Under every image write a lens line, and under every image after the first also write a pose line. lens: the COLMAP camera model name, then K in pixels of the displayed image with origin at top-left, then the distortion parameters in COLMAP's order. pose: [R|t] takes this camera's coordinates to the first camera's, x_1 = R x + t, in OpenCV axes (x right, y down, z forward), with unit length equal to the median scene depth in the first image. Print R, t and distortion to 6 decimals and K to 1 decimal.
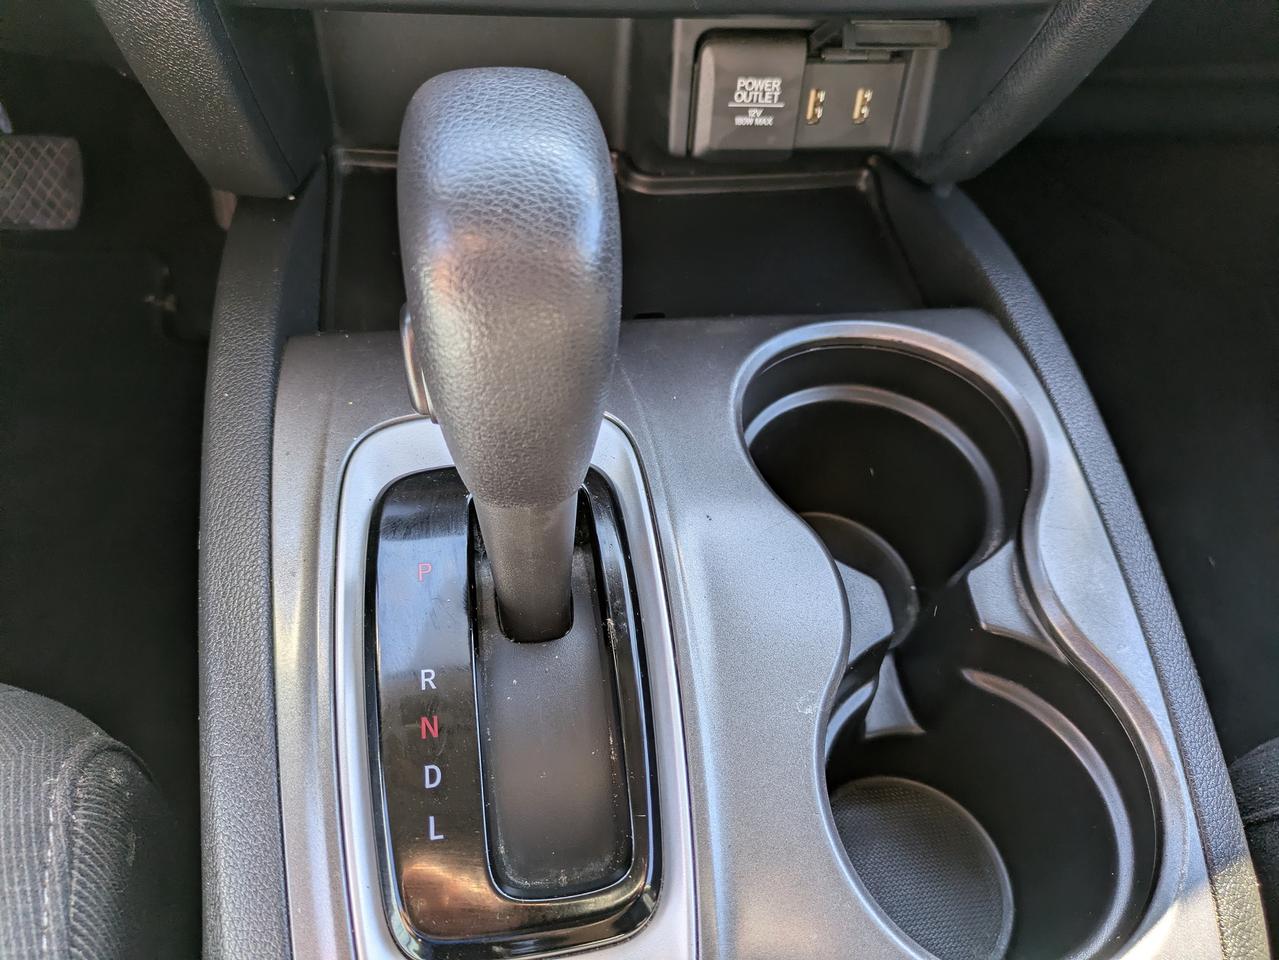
lens RADIAL K [[968.1, 0, 649.5], [0, 968.1, 494.2], [0, 0, 1]] dist [0.008763, 0.005681]
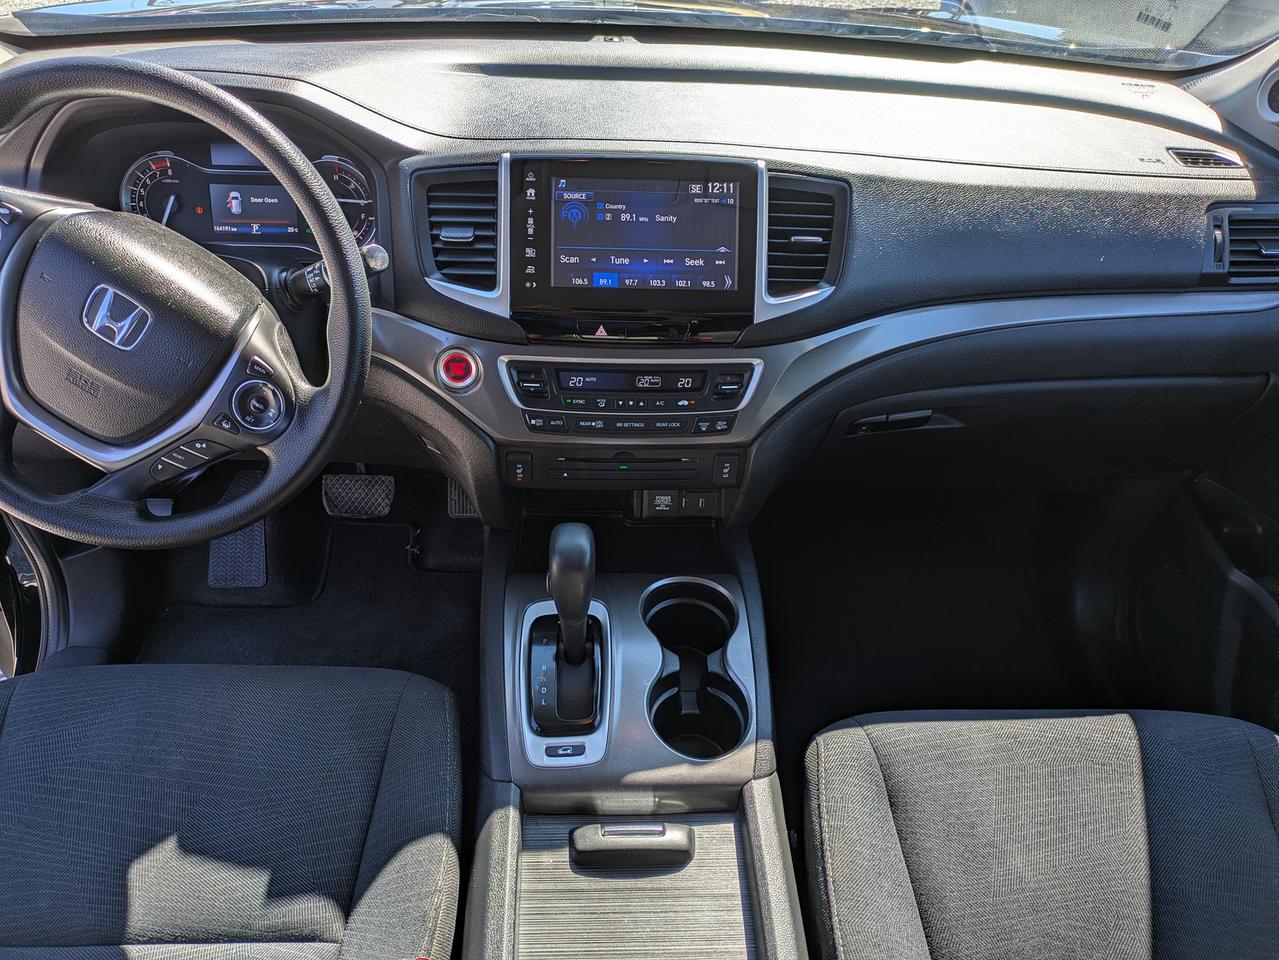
lens RADIAL K [[968.1, 0, 638.7], [0, 968.1, 480.7], [0, 0, 1]] dist [0.008763, 0.005681]
pose [[0.993533, 0.027716, -0.110110, 0.360683], [-0.053616, 0.969344, -0.239786, 0.248293], [0.100089, 0.244139, 0.964561, -1.896186]]
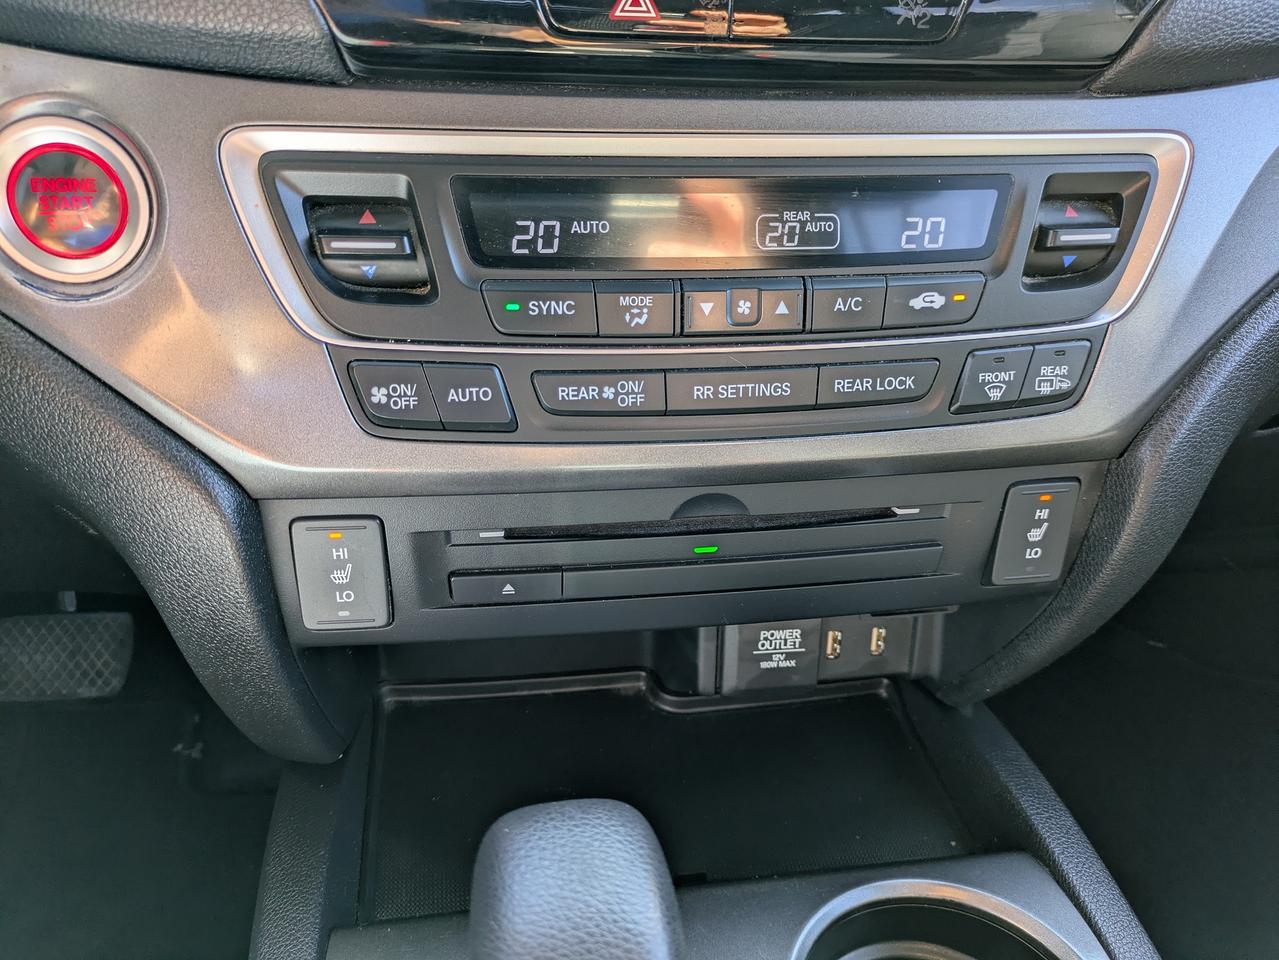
lens RADIAL K [[968.1, 0, 619.1], [0, 968.1, 476.5], [0, 0, 1]] dist [0.008763, 0.005681]
pose [[0.998694, -0.043175, -0.027302, -0.027839], [0.031201, 0.938738, -0.343216, -0.220588], [0.040448, 0.341916, 0.938860, -0.068925]]
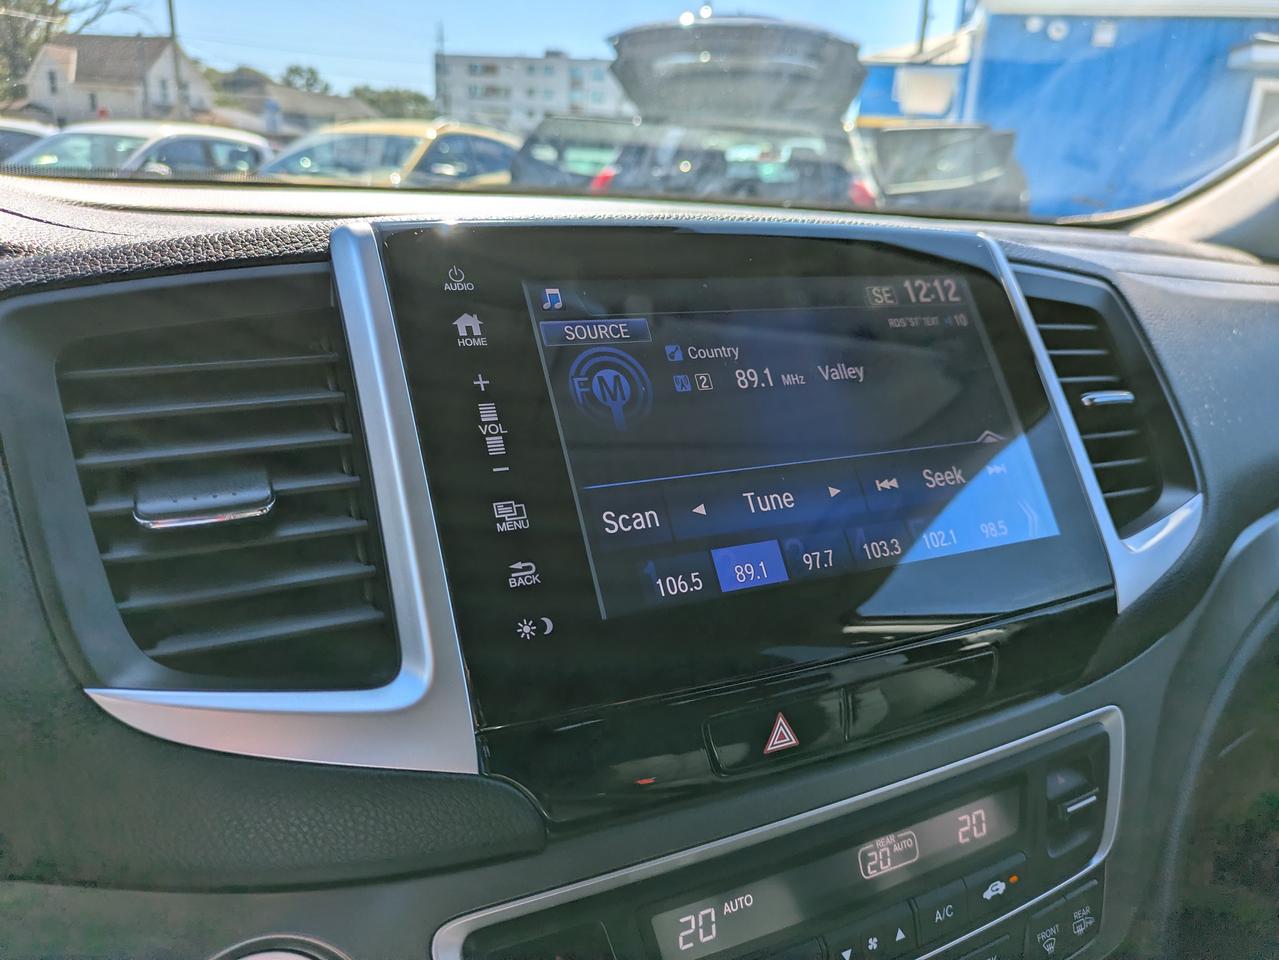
lens RADIAL K [[968.1, 0, 644.1], [0, 968.1, 475.4], [0, 0, 1]] dist [0.008763, 0.005681]
pose [[0.939959, -0.148602, 0.307237, -0.316431], [0.294121, 0.809355, -0.508367, -0.534704], [-0.173119, 0.568209, 0.804468, -0.277946]]
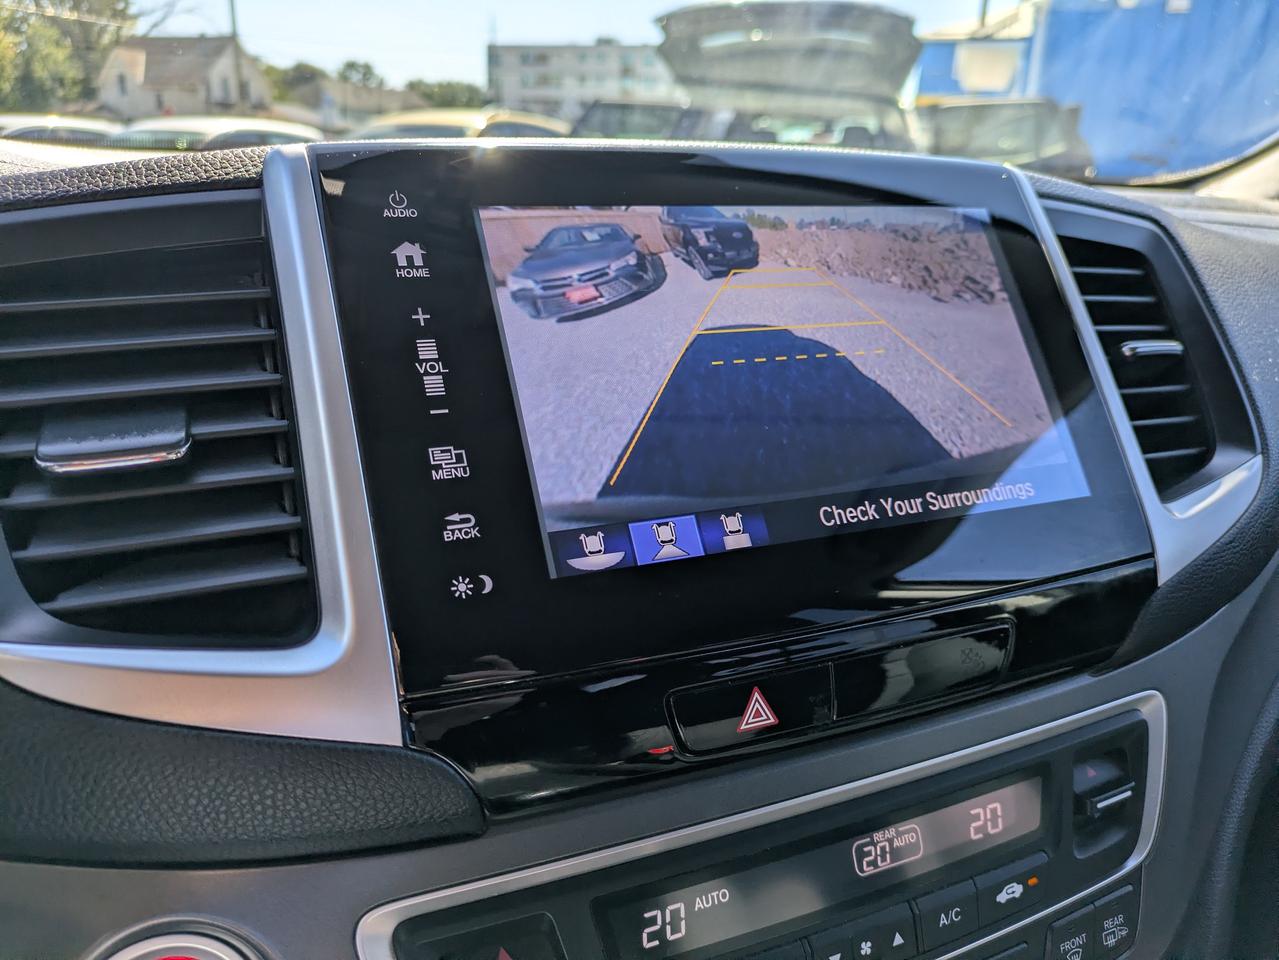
lens RADIAL K [[968.1, 0, 629.2], [0, 968.1, 476.1], [0, 0, 1]] dist [0.008763, 0.005681]
pose [[0.959638, -0.149713, 0.238076, -0.236576], [0.256144, 0.814803, -0.520082, -0.529752], [-0.116122, 0.560073, 0.820265, -0.209383]]
